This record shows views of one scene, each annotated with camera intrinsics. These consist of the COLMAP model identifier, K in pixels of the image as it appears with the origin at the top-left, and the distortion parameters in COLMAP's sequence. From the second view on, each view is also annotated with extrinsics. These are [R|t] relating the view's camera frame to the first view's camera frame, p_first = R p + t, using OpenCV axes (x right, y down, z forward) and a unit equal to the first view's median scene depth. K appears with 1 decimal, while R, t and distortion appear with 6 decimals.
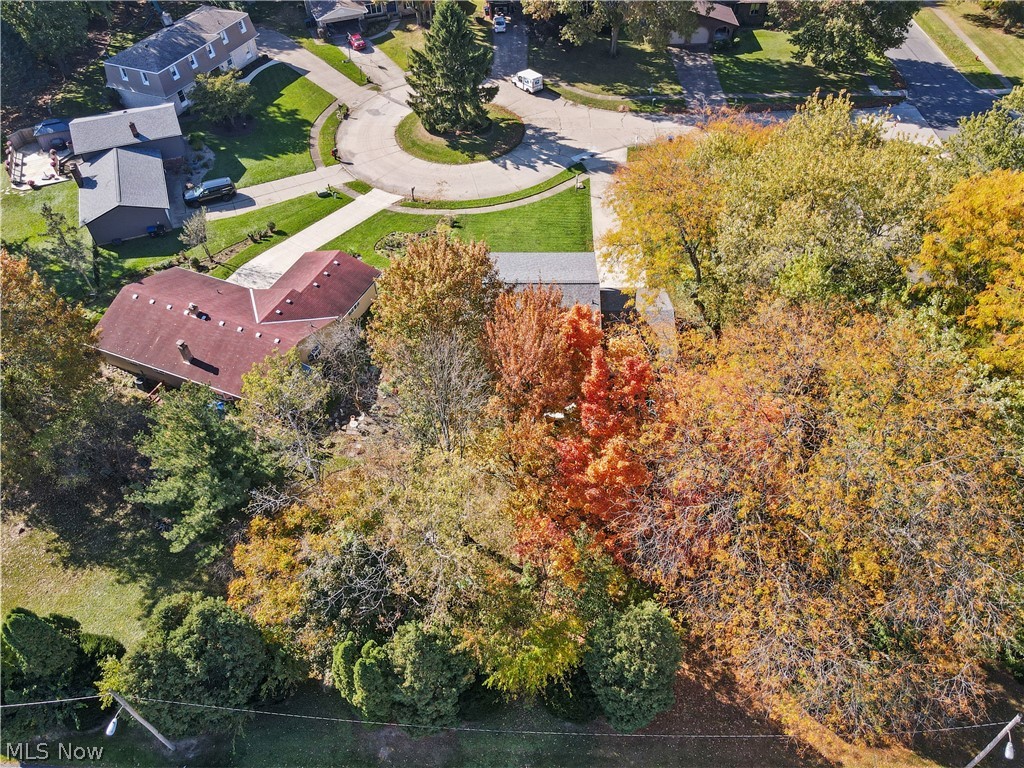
lens RADIAL K [[767.9, 0, 512.0], [0, 767.9, 384.0], [0, 0, 1]] dist [0.014322, 0.034124]
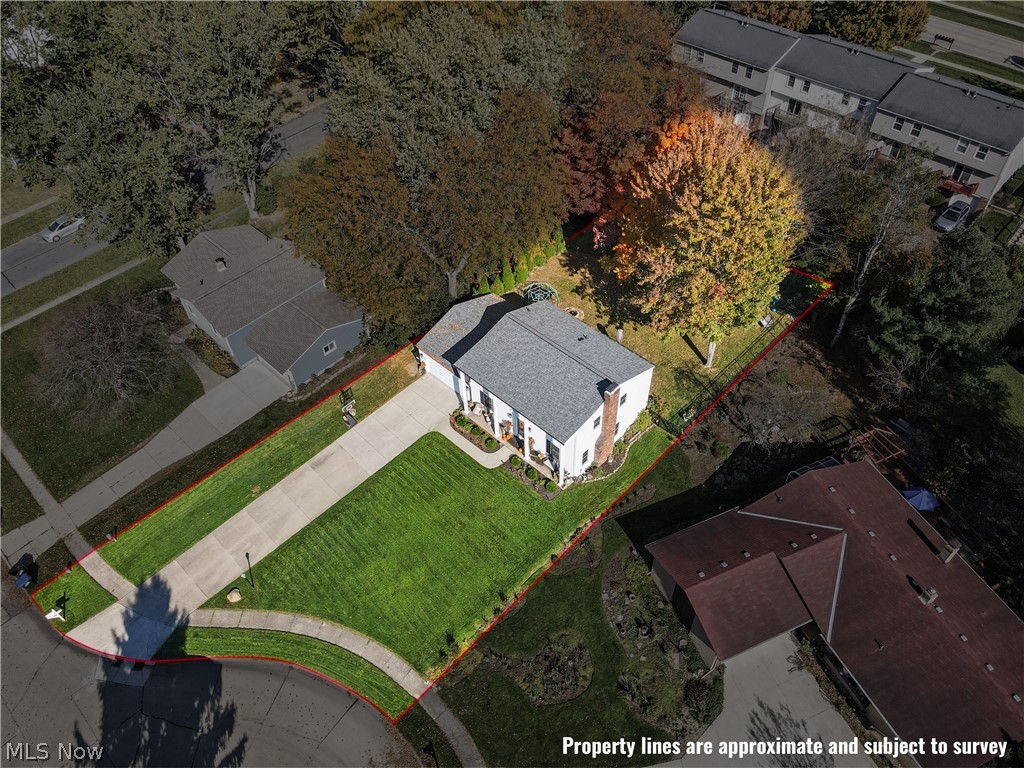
lens RADIAL K [[767.9, 0, 512.0], [0, 767.9, 384.0], [0, 0, 1]] dist [0.014322, 0.034124]
pose [[-0.724060, -0.473639, 0.501401, -0.280293], [0.531796, 0.079579, 0.843125, -0.632234], [-0.439238, 0.877116, 0.194260, 0.602956]]
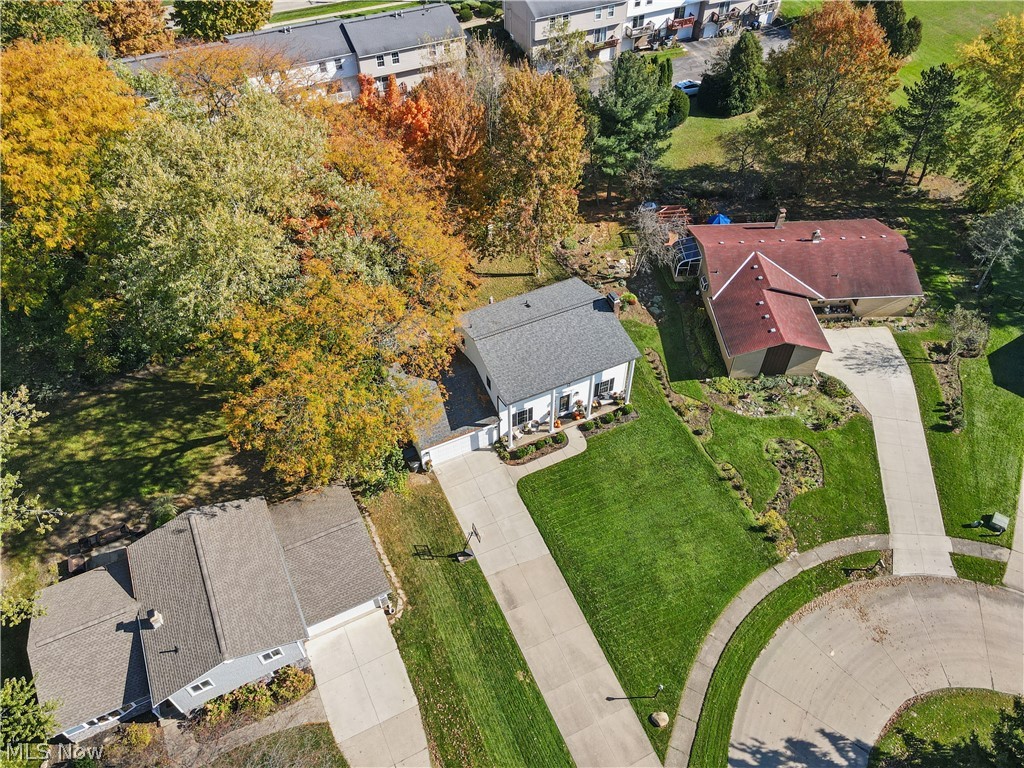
lens RADIAL K [[767.9, 0, 512.0], [0, 767.9, 384.0], [0, 0, 1]] dist [0.014322, 0.034124]
pose [[-0.893122, 0.346677, -0.286616, 0.239695], [-0.310774, -0.014910, 0.950367, -0.689068], [0.325197, 0.937866, 0.121054, 0.647798]]
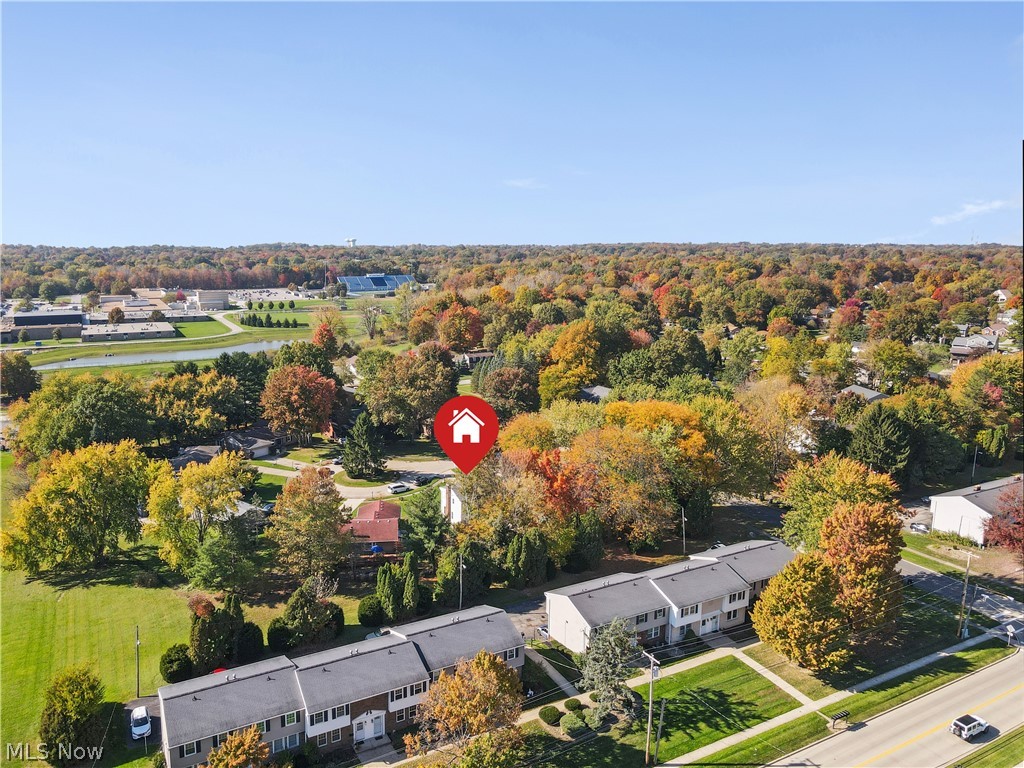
lens RADIAL K [[767.9, 0, 512.0], [0, 767.9, 384.0], [0, 0, 1]] dist [0.014322, 0.034124]
pose [[0.857574, -0.075005, 0.508863, -0.761341], [0.356687, 0.799516, -0.483268, 0.577458], [-0.370597, 0.595943, 0.712397, -0.678230]]
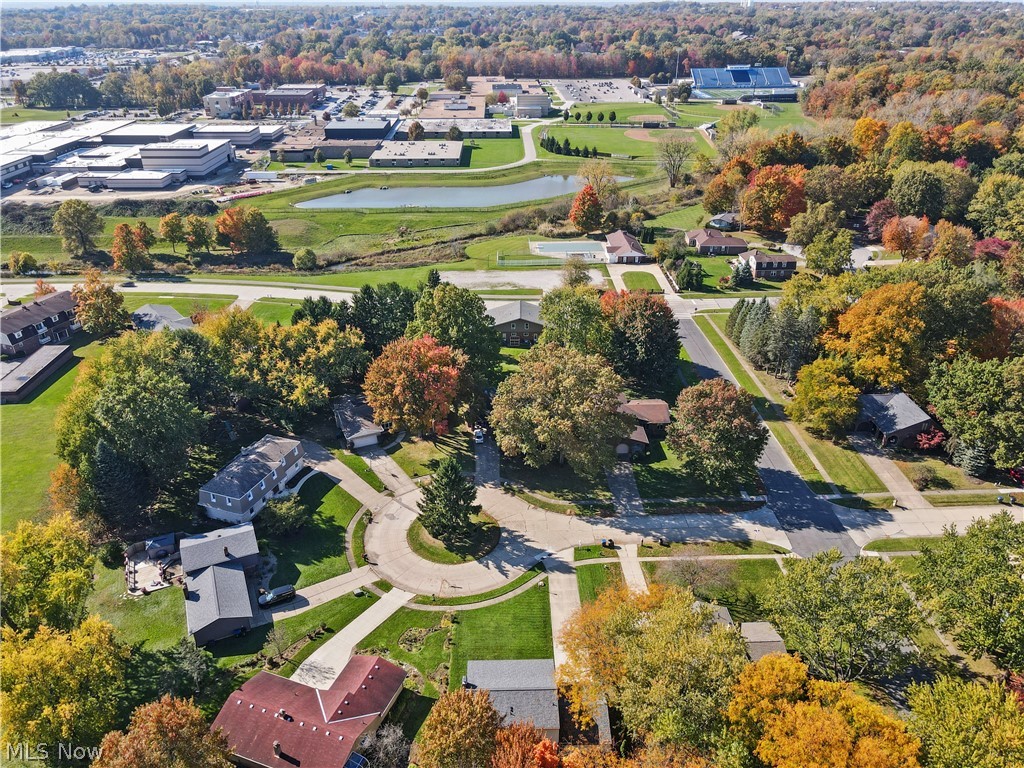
lens RADIAL K [[767.9, 0, 512.0], [0, 767.9, 384.0], [0, 0, 1]] dist [0.014322, 0.034124]
pose [[0.998473, -0.000853, 0.055236, -0.041530], [0.018264, 0.948754, -0.315489, -0.153650], [-0.052136, 0.316016, 0.947320, -0.425689]]
